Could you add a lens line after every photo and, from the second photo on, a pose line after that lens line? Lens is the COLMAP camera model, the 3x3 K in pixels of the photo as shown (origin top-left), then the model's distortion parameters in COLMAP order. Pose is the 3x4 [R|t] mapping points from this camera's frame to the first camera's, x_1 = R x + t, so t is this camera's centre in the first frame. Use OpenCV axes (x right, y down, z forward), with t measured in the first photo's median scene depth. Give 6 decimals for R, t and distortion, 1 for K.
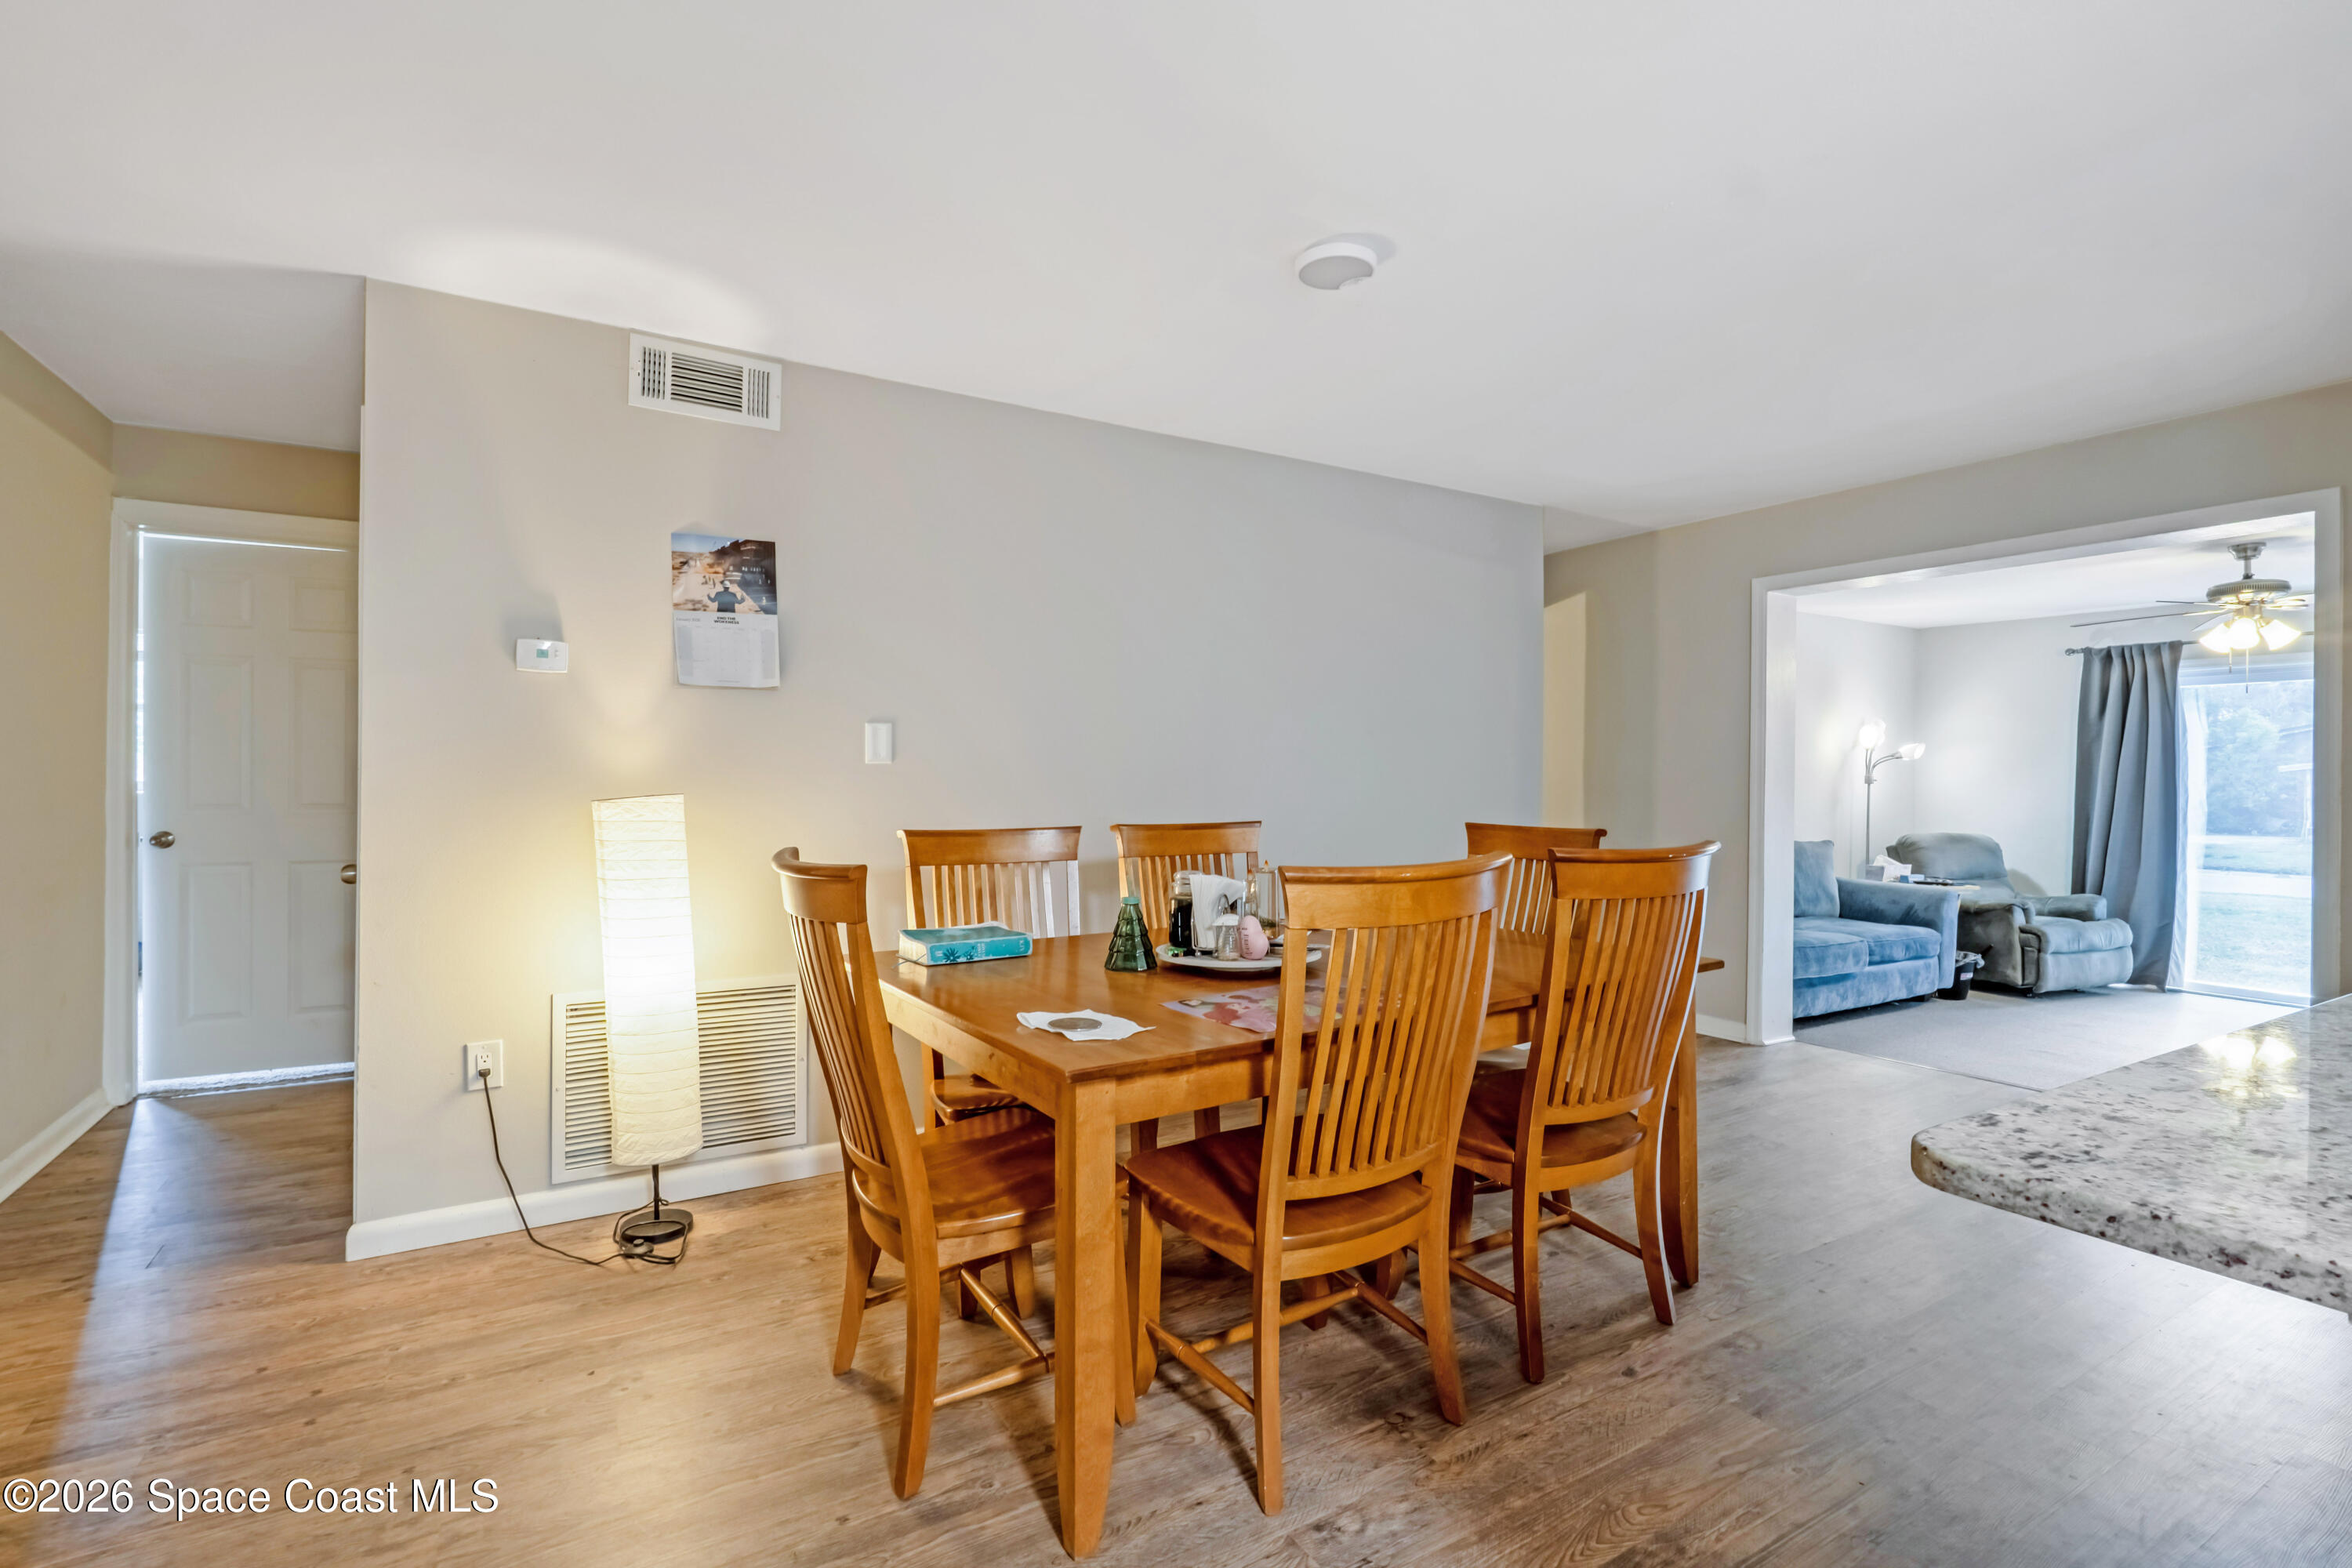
lens RADIAL K [[1090.3, 0, 1184.1], [0, 1090.3, 764.9], [0, 0, 1]] dist [0.001904, 0.000313]
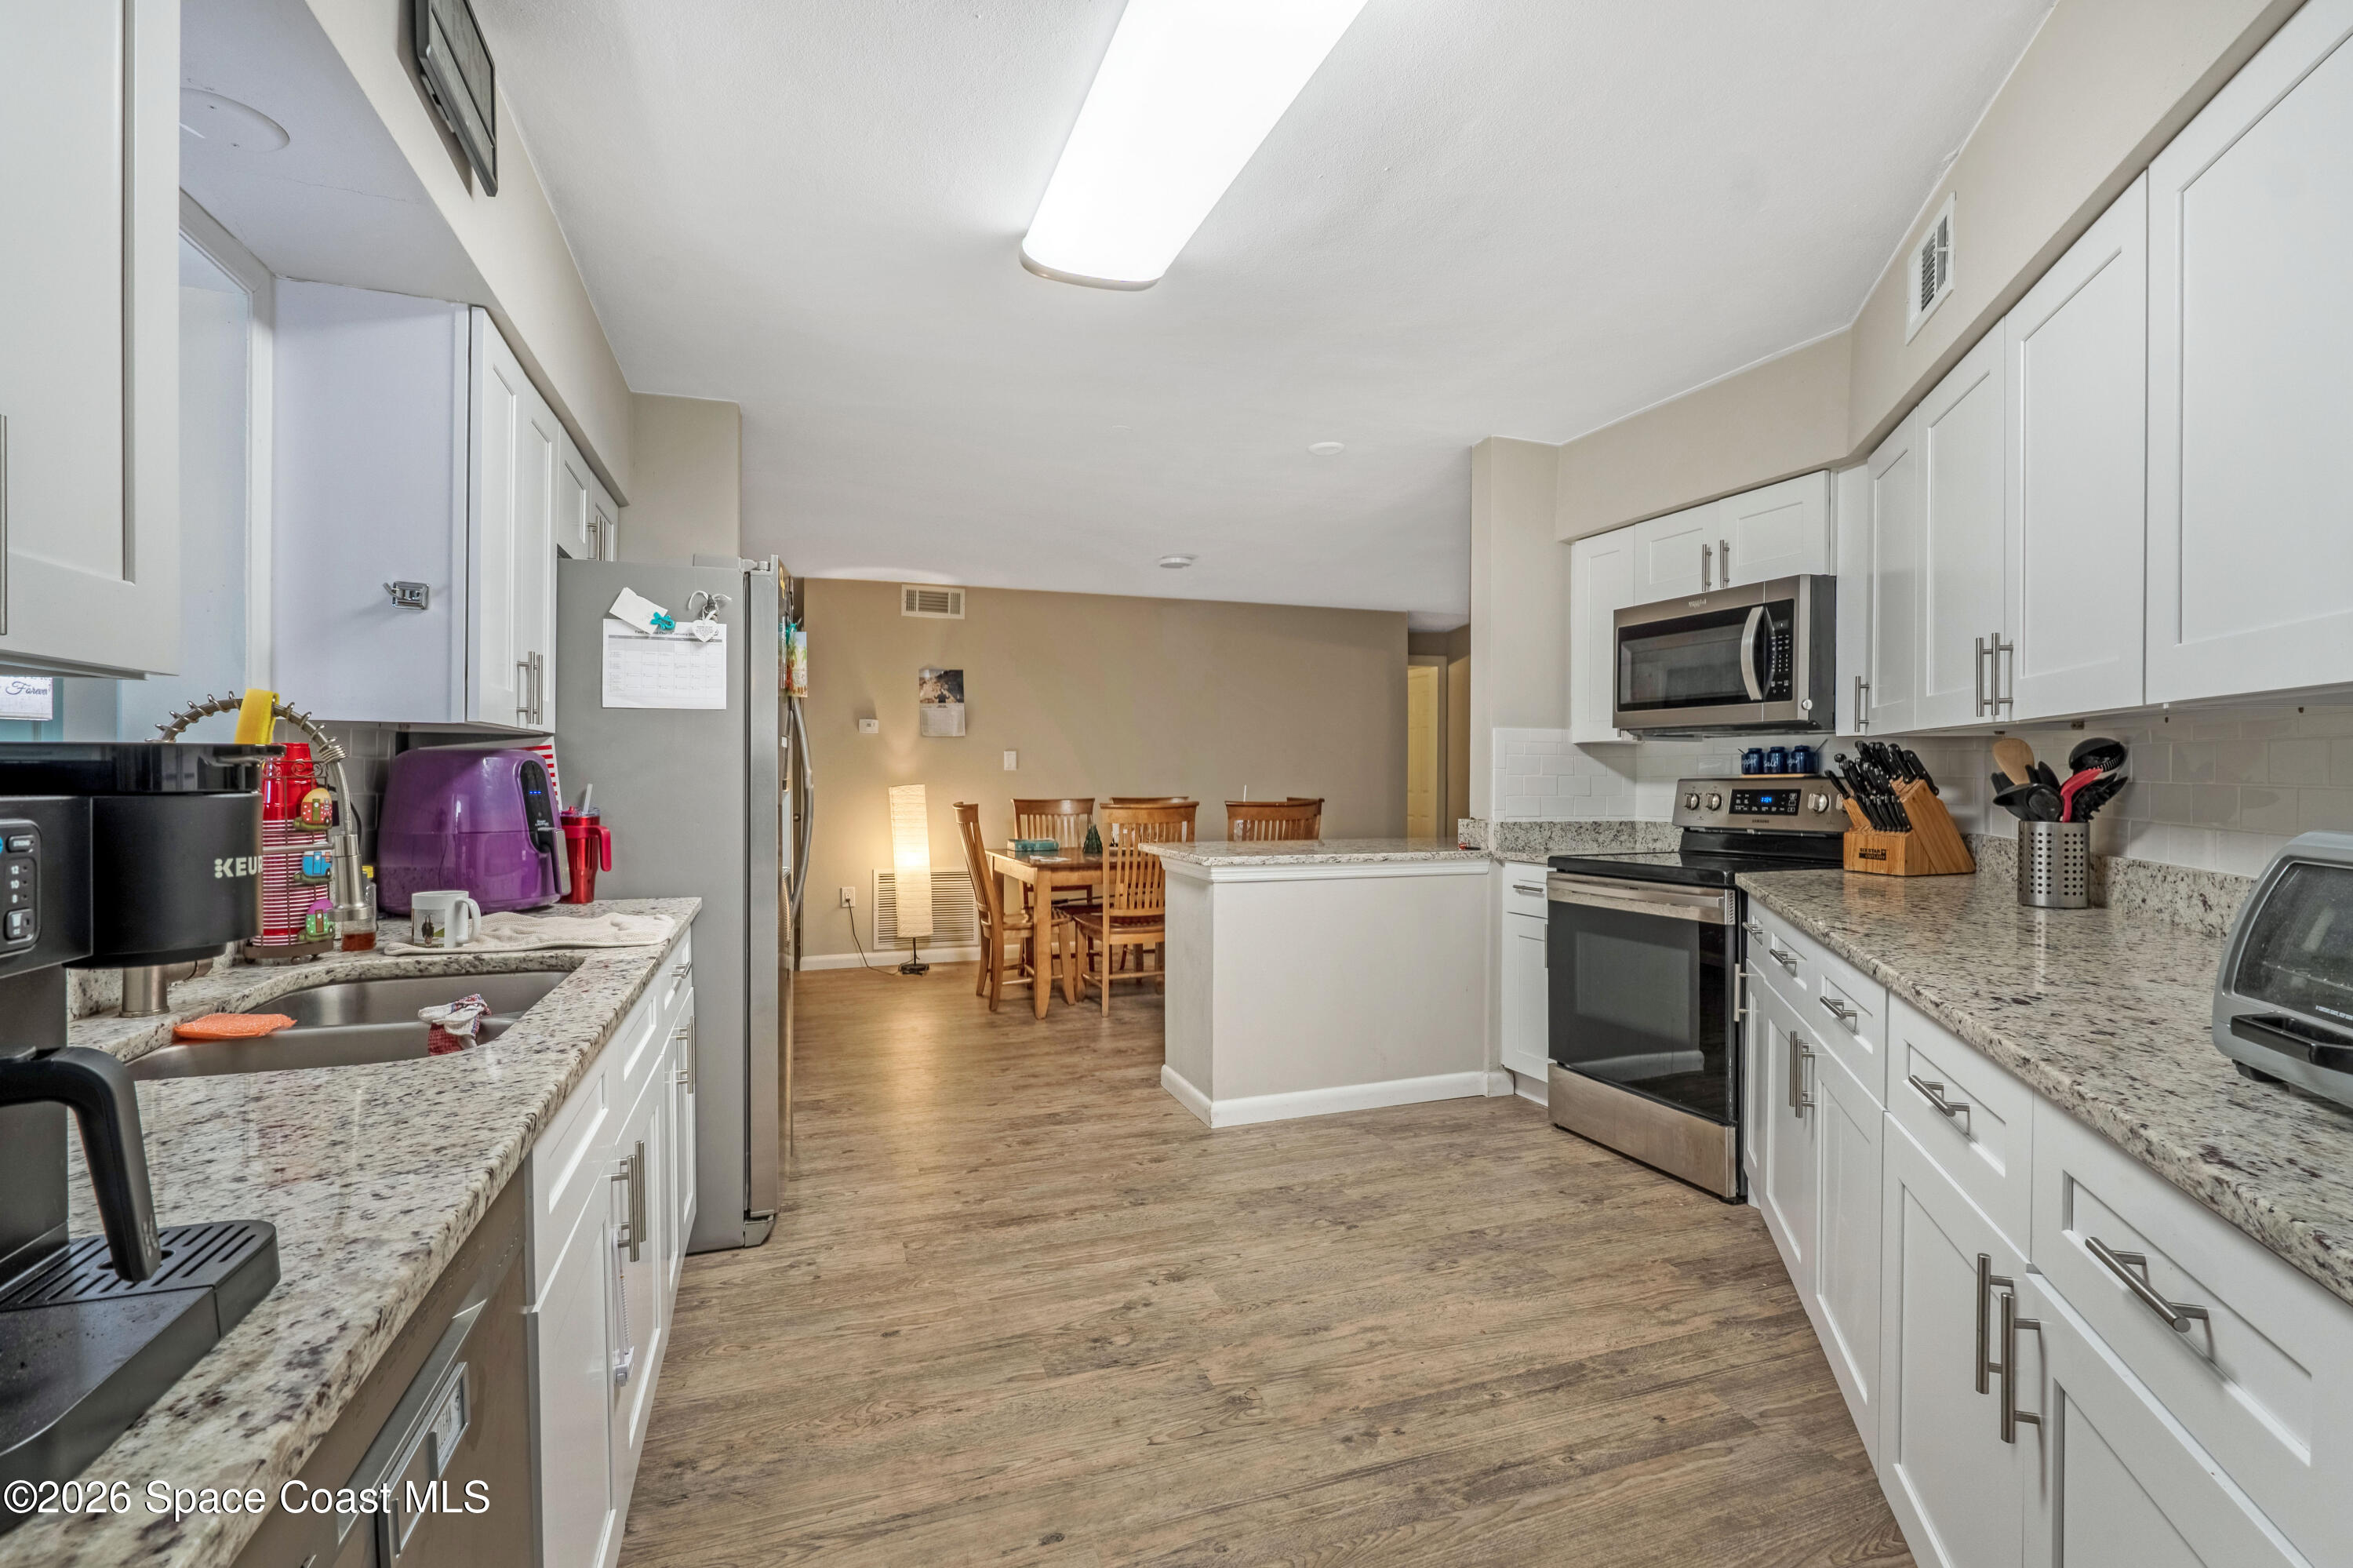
lens RADIAL K [[1090.8, 0, 1184.7], [0, 1090.8, 764.9], [0, 0, 1]] dist [0.001904, 0.000313]
pose [[0.980034, -0.006163, -0.198734, 0.555494], [0.005961, 0.999981, -0.001615, -0.006592], [0.198740, 0.000398, 0.980052, -1.187957]]
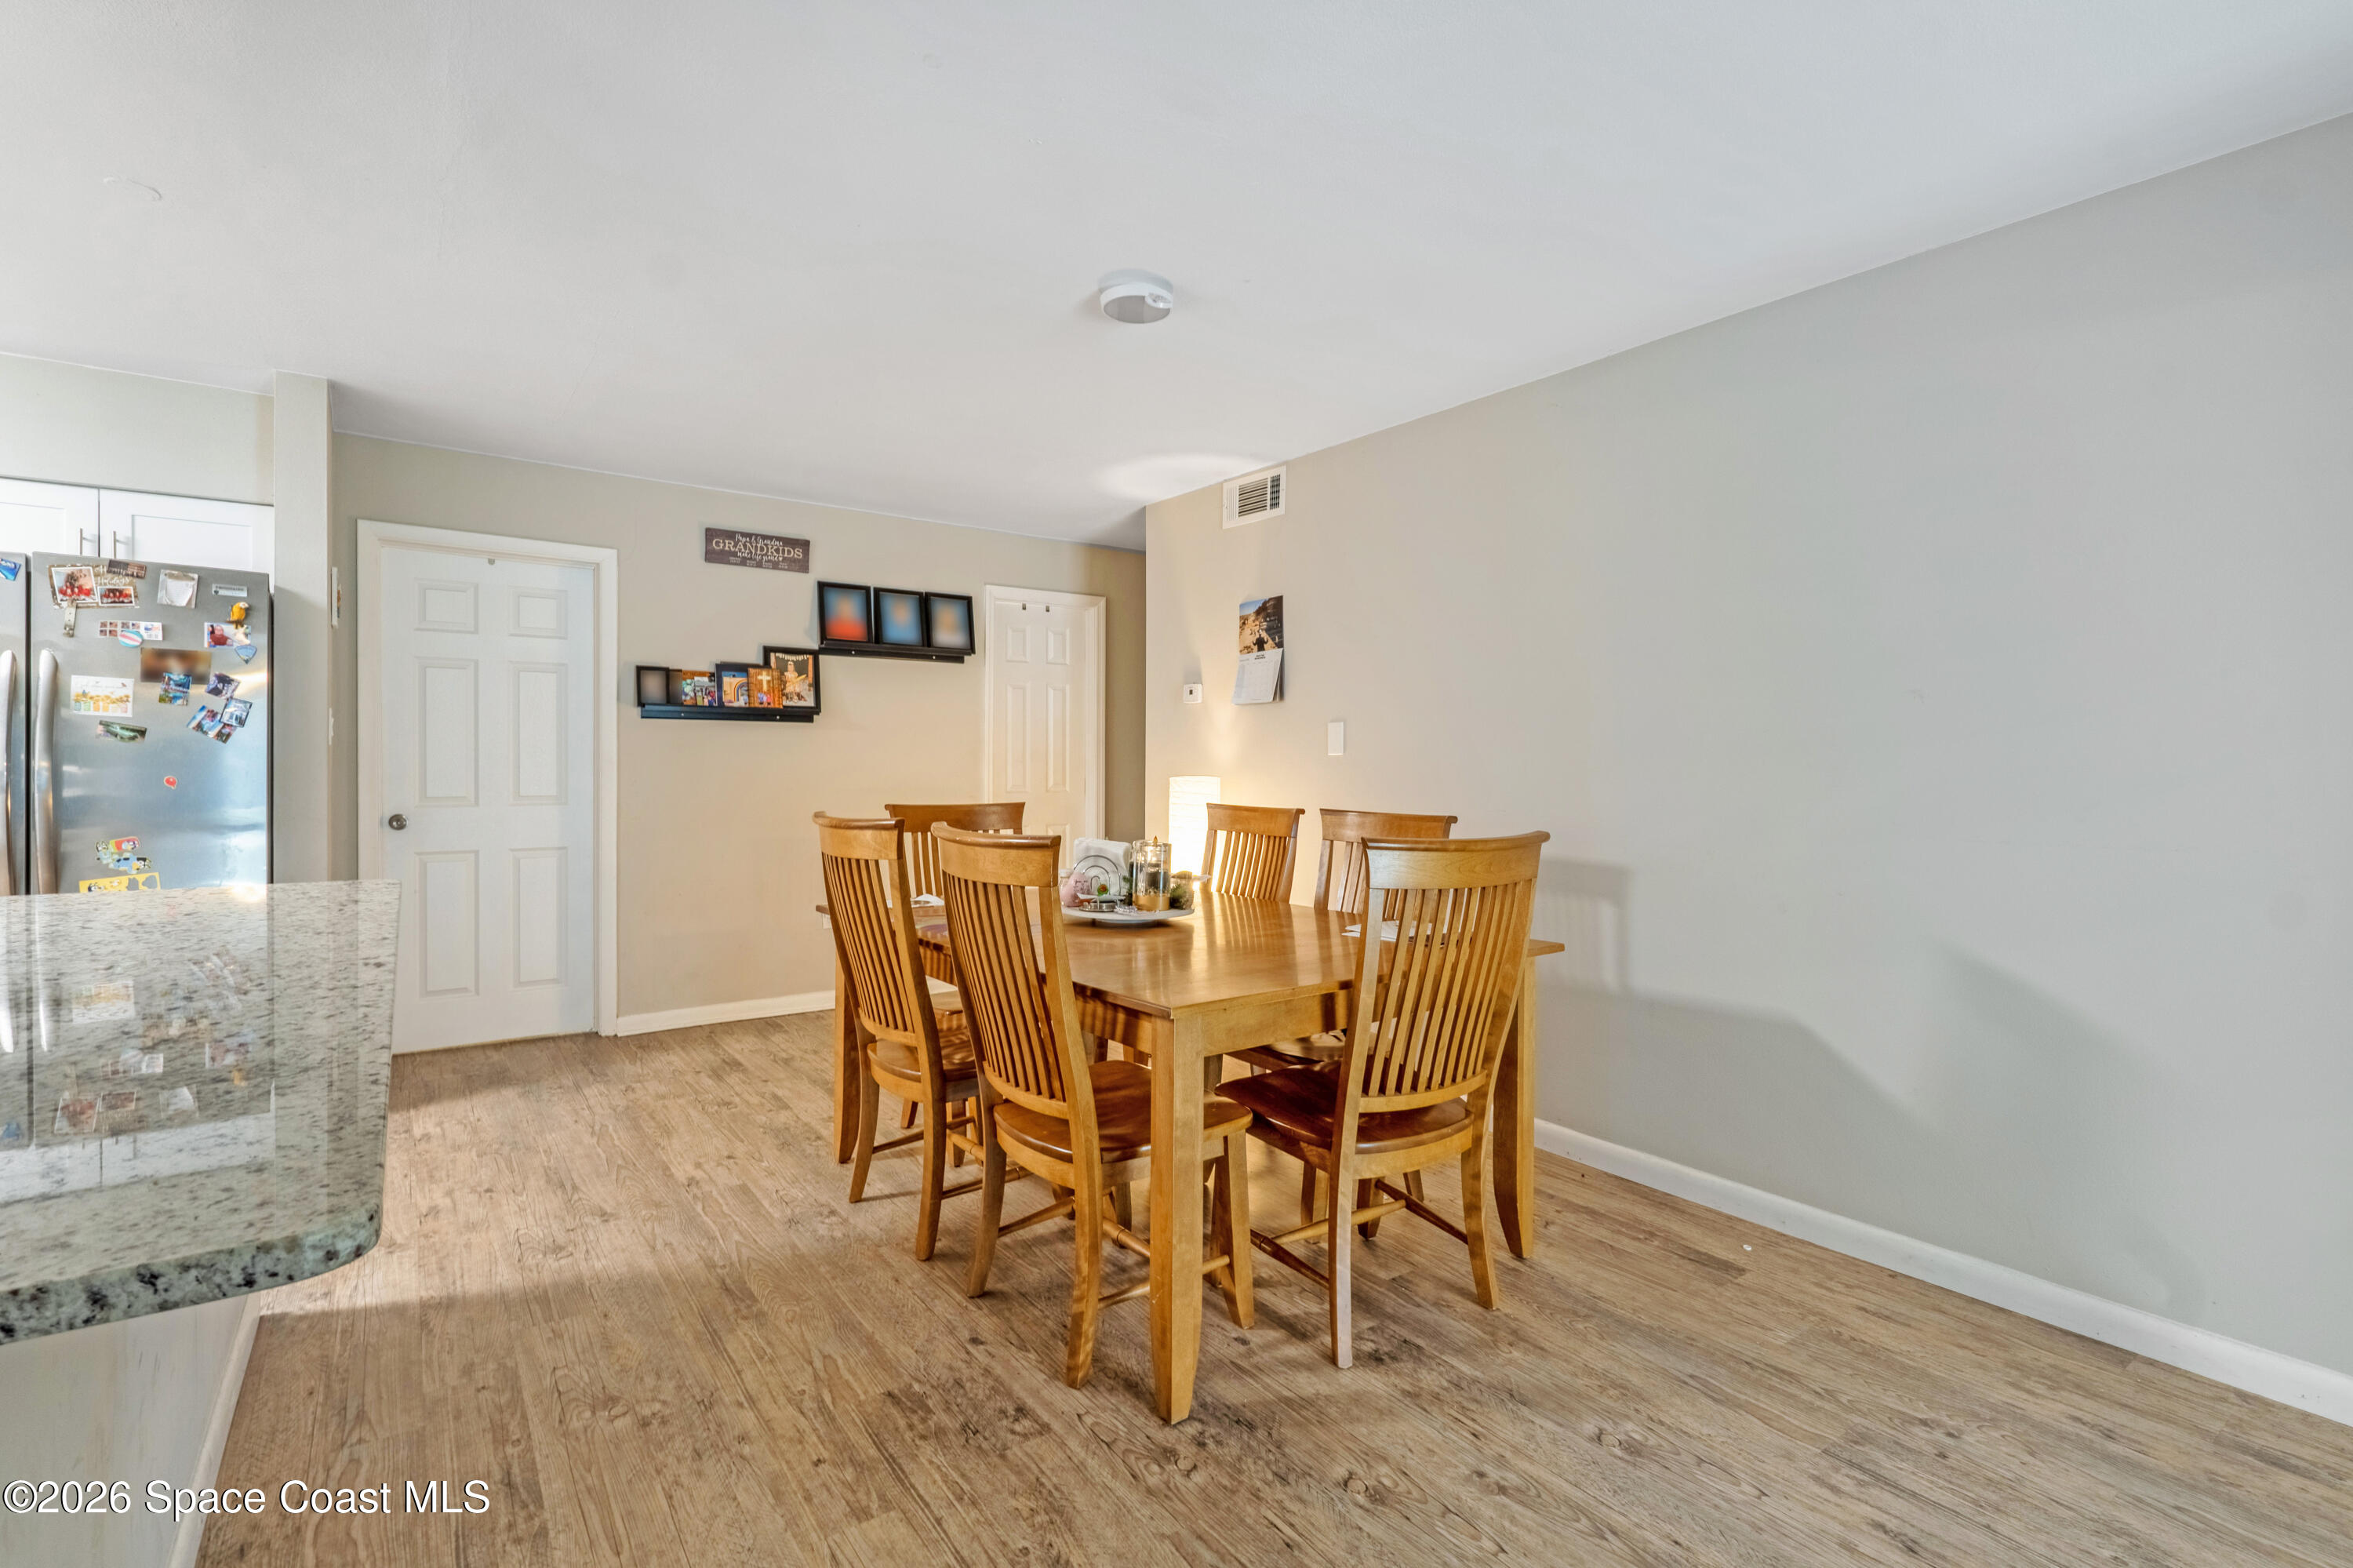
lens RADIAL K [[1090.8, 0, 1184.7], [0, 1090.8, 764.9], [0, 0, 1]] dist [0.001904, 0.000313]
pose [[0.078589, -0.001203, -0.996906, 1.091964], [0.002473, 0.999996, -0.001012, 0.012443], [0.996904, -0.002386, 0.078591, 0.841867]]
